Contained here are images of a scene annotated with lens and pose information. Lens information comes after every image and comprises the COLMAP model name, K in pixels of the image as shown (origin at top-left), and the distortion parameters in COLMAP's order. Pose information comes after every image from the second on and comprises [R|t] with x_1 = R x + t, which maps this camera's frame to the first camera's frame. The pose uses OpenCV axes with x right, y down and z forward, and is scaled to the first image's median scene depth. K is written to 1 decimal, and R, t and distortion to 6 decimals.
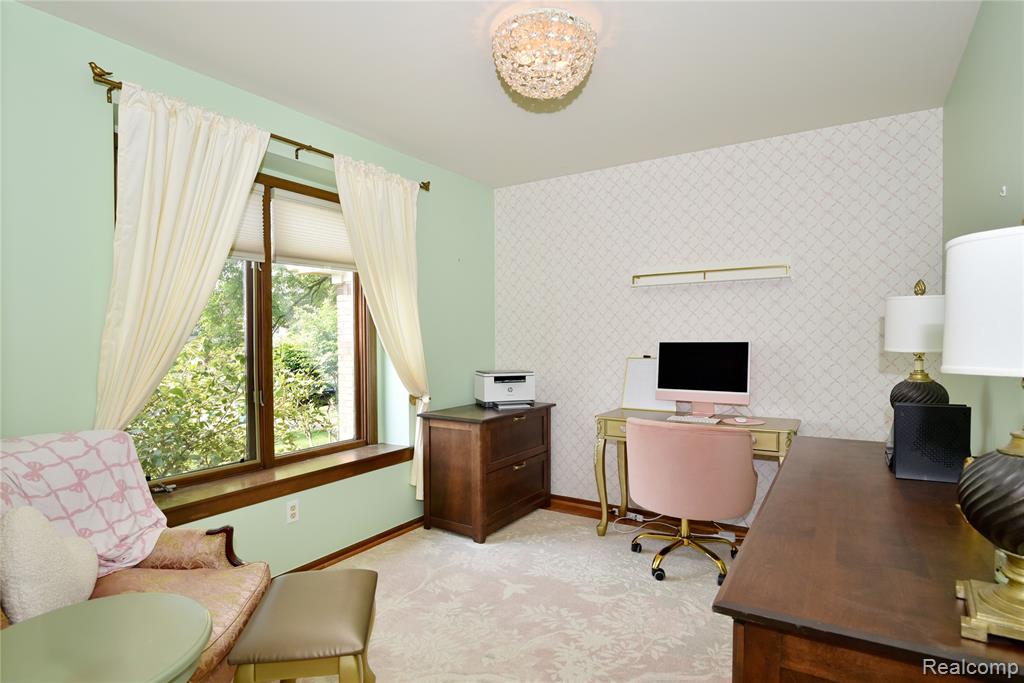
lens RADIAL K [[520.5, 0, 512.4], [0, 520.5, 339.3], [0, 0, 1]] dist [-0.000590, -0.000123]
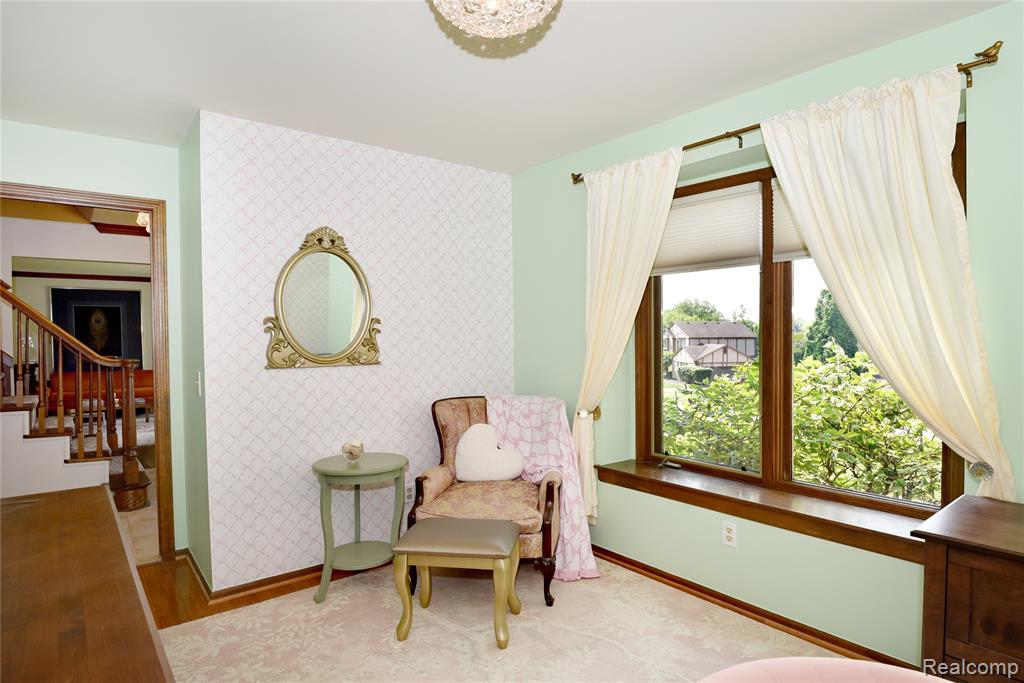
lens RADIAL K [[520.5, 0, 511.7], [0, 520.5, 342.6], [0, 0, 1]] dist [-0.000590, -0.000123]
pose [[-0.282596, 0.010955, -0.959176, 0.611906], [-0.025544, 0.999494, 0.018941, -0.016643], [0.958899, 0.029853, -0.282173, 0.949082]]
